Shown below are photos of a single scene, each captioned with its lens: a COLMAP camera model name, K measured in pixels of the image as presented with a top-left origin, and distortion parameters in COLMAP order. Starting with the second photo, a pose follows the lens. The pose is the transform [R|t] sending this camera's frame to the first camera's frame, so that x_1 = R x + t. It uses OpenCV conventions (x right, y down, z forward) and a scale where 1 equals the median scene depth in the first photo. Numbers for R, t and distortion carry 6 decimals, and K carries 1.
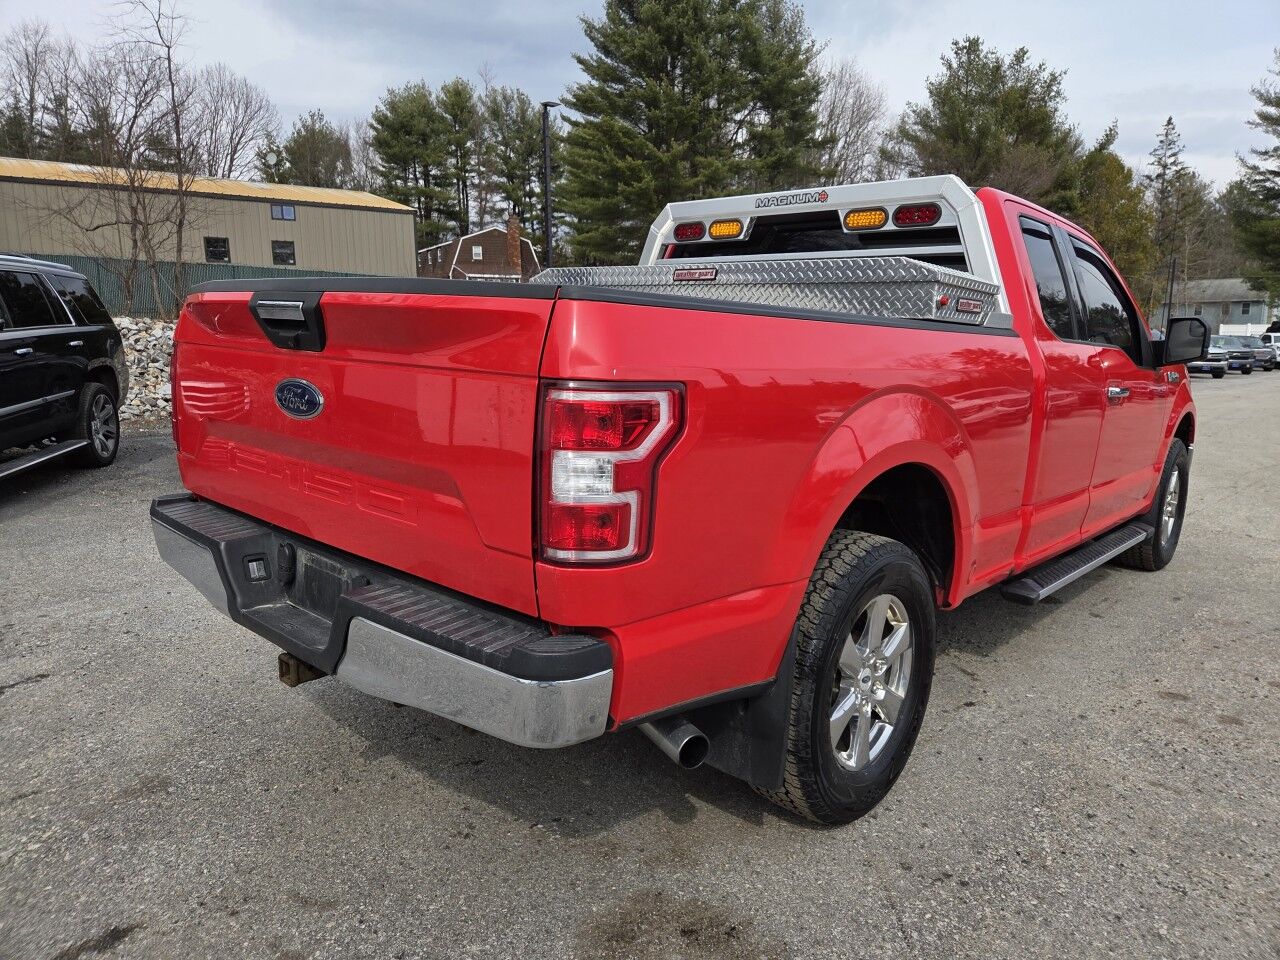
lens RADIAL K [[849.4, 0, 643.8], [0, 849.4, 475.6], [0, 0, 1]] dist [0.055505, -0.039766]
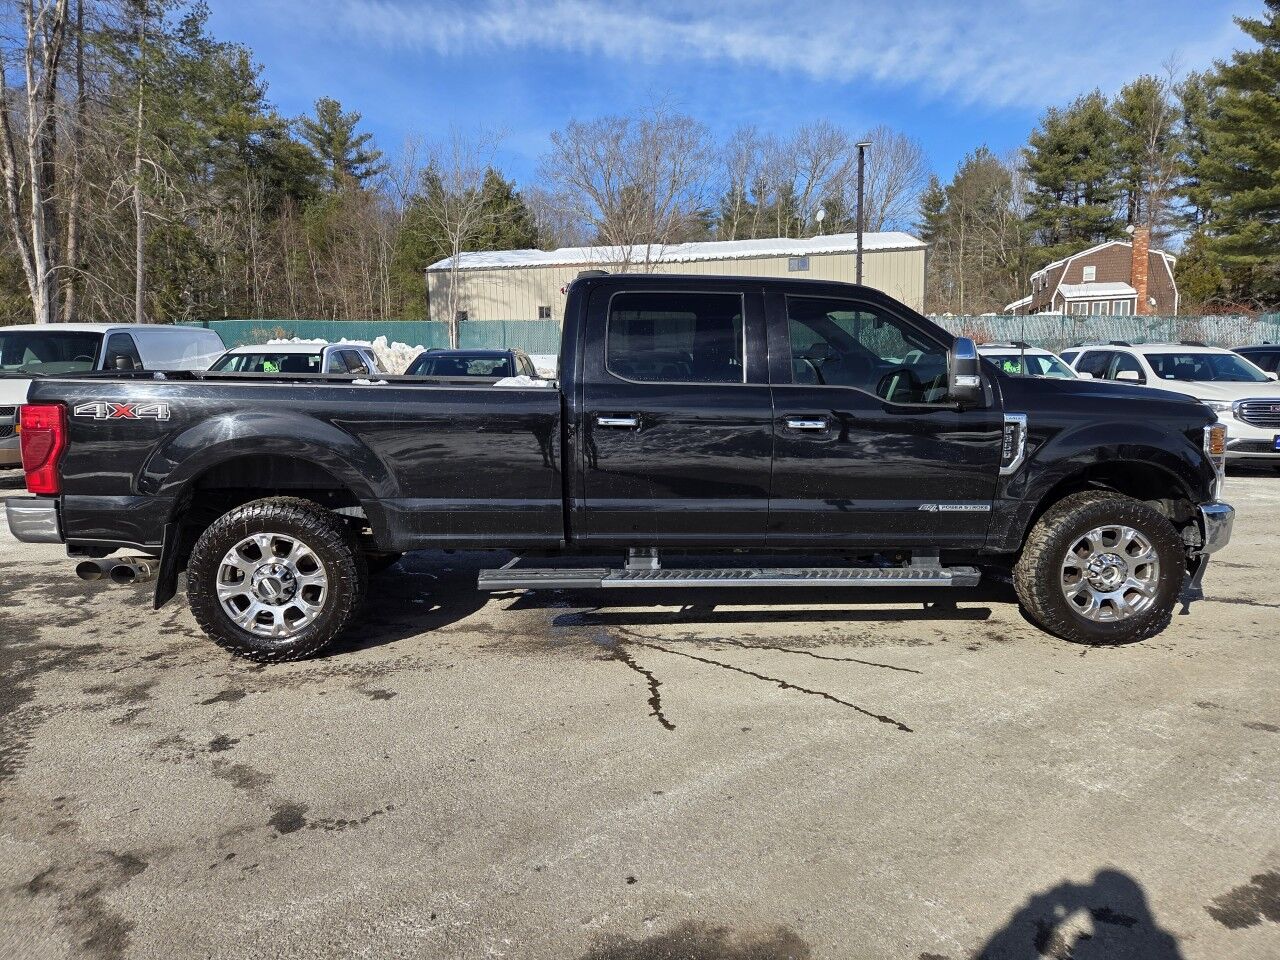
lens RADIAL K [[853.4, 0, 626.7], [0, 853.4, 482.6], [0, 0, 1]] dist [0.048651, -0.037083]
pose [[0.694415, 0.078966, -0.715229, 0.117367], [-0.099820, 0.994921, 0.012931, -0.005563], [0.712618, 0.062415, 0.698770, 0.031019]]
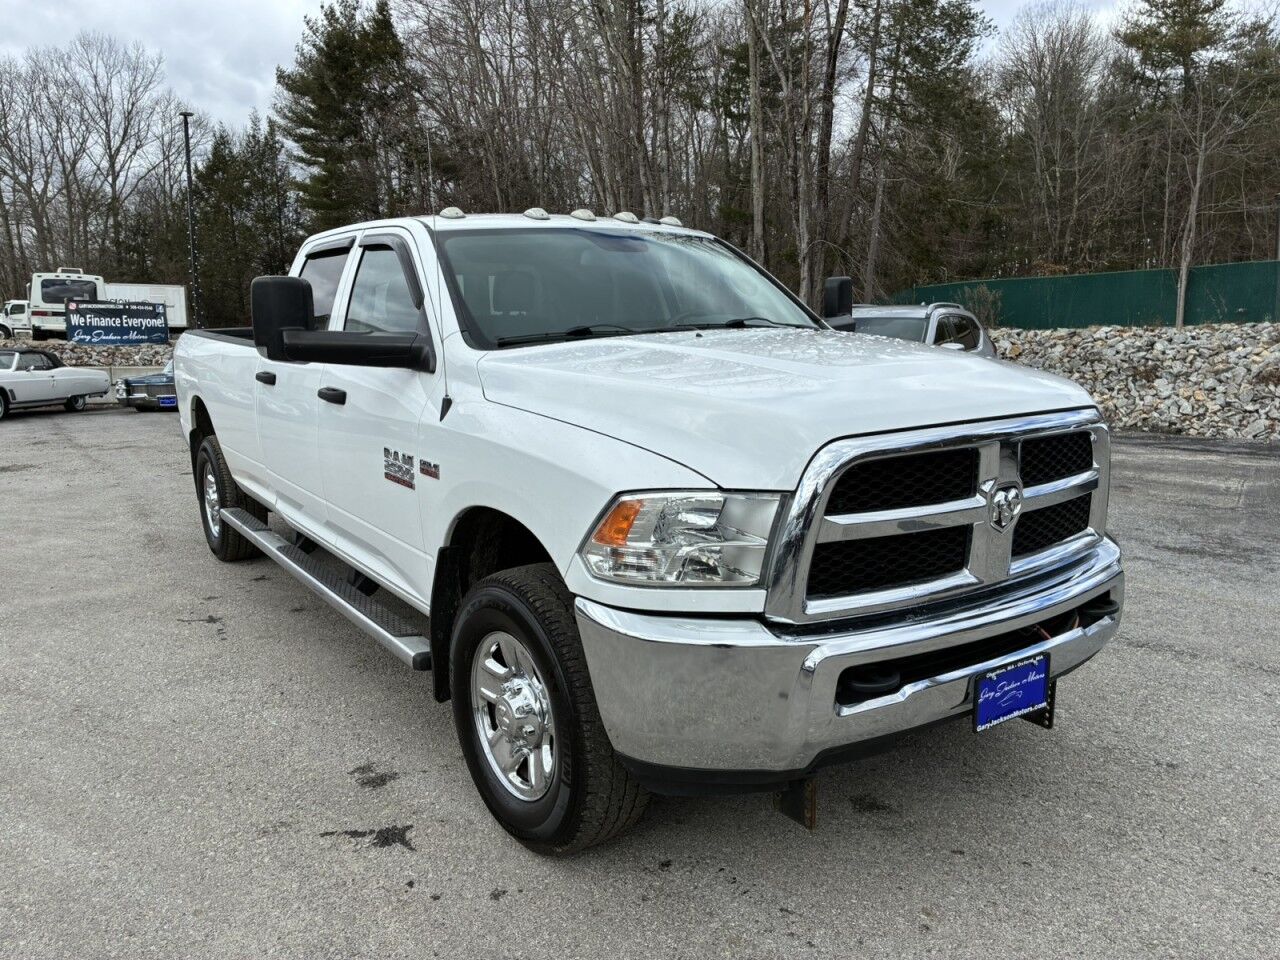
lens RADIAL K [[986.4, 0, 630.3], [0, 986.4, 482.0], [0, 0, 1]] dist [0.044995, -0.066261]
pose [[-0.255428, 0.122391, -0.959050, 0.156178], [-0.152136, 0.974509, 0.164883, -0.023016], [0.954783, 0.188022, -0.230297, 0.160489]]
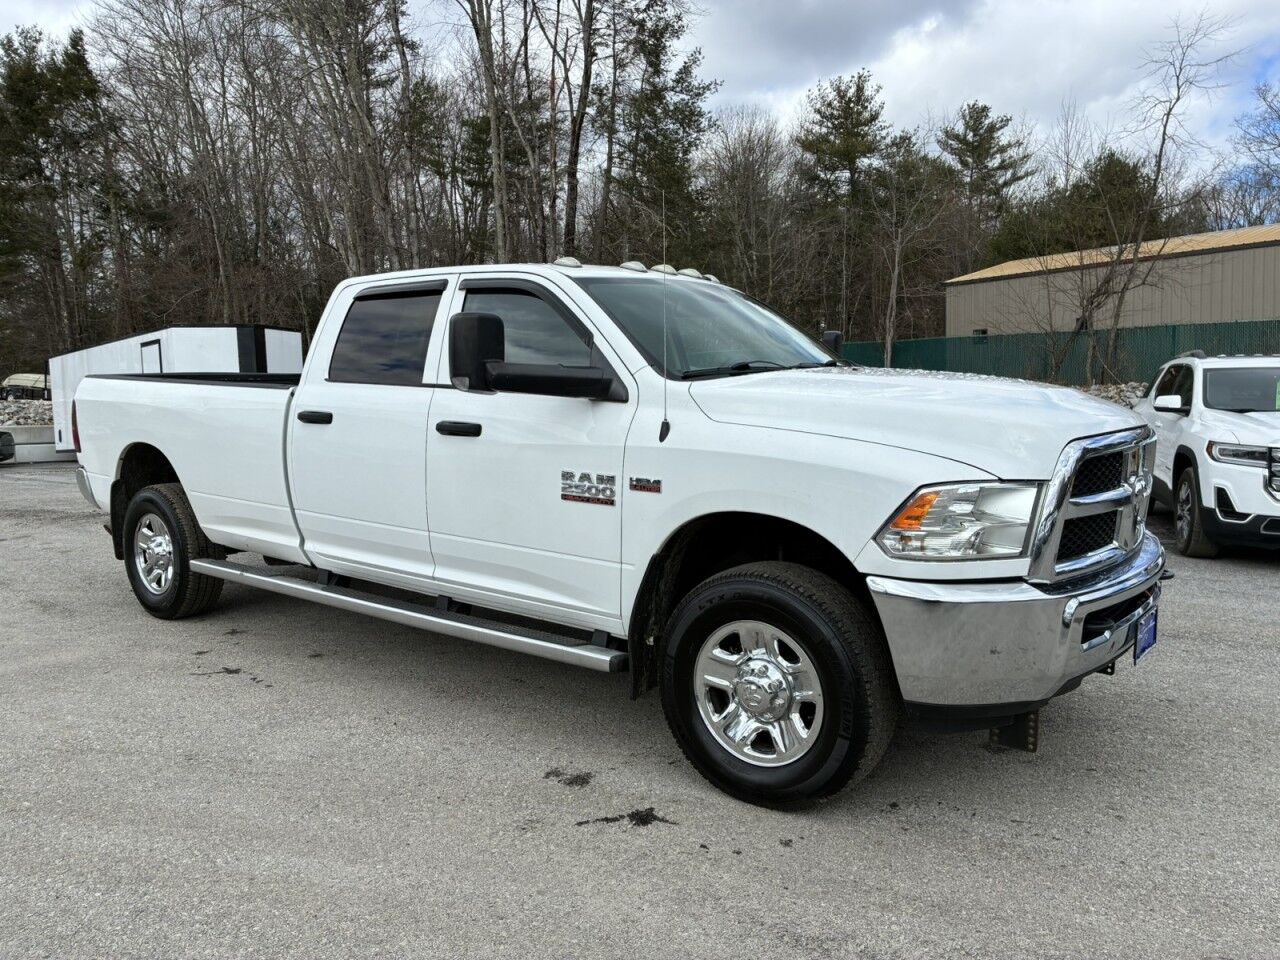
lens RADIAL K [[986.4, 0, 644.4], [0, 986.4, 480.9], [0, 0, 1]] dist [0.044995, -0.066261]
pose [[0.053517, 0.061206, -0.996689, 0.166813], [-0.157140, 0.986200, 0.052125, -0.016926], [0.986125, 0.153831, 0.062396, 0.135145]]
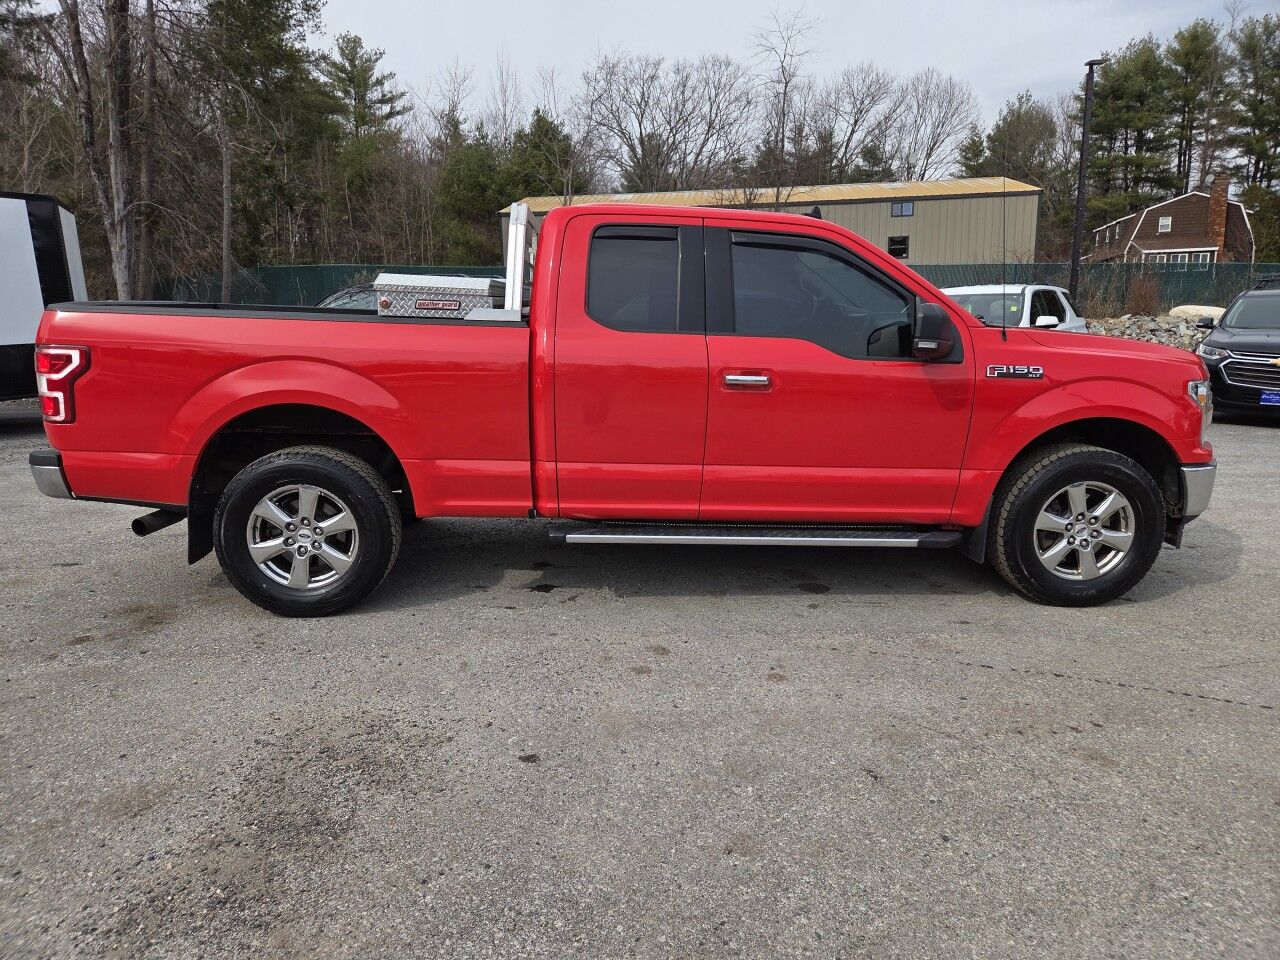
lens RADIAL K [[853.4, 0, 635.9], [0, 853.4, 481.2], [0, 0, 1]] dist [0.048651, -0.037083]
pose [[0.706405, 0.116400, -0.698171, 0.059926], [-0.103802, 0.992757, 0.060487, -0.001007], [0.700155, 0.029743, 0.713371, 0.008733]]
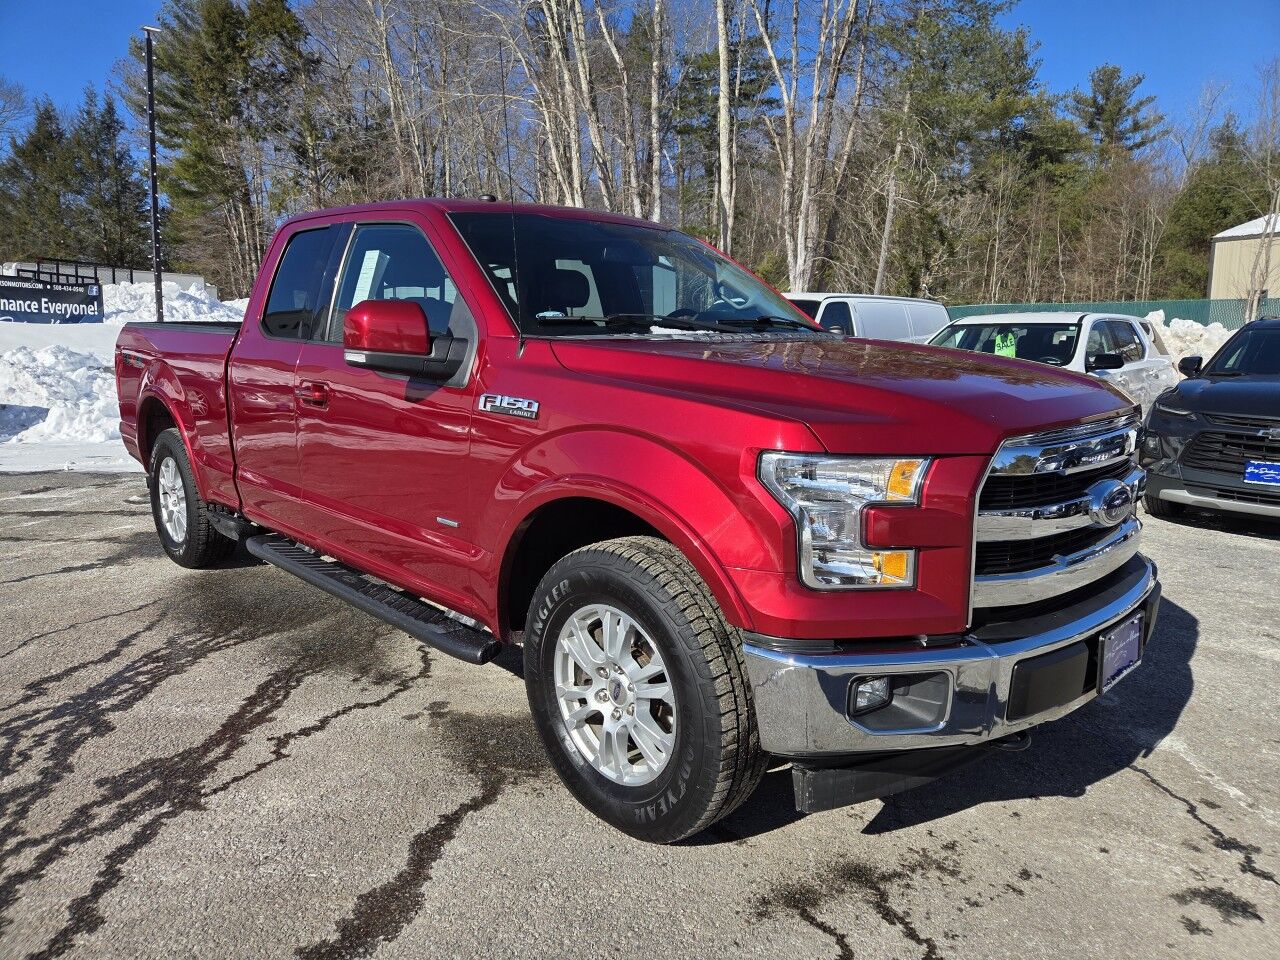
lens RADIAL K [[849.4, 0, 640.9], [0, 849.4, 474.8], [0, 0, 1]] dist [0.055505, -0.039766]
pose [[-0.010688, 0.125036, -0.992095, 0.076602], [-0.184831, 0.974808, 0.124848, -0.005569], [0.982712, 0.184704, 0.012692, 0.046421]]
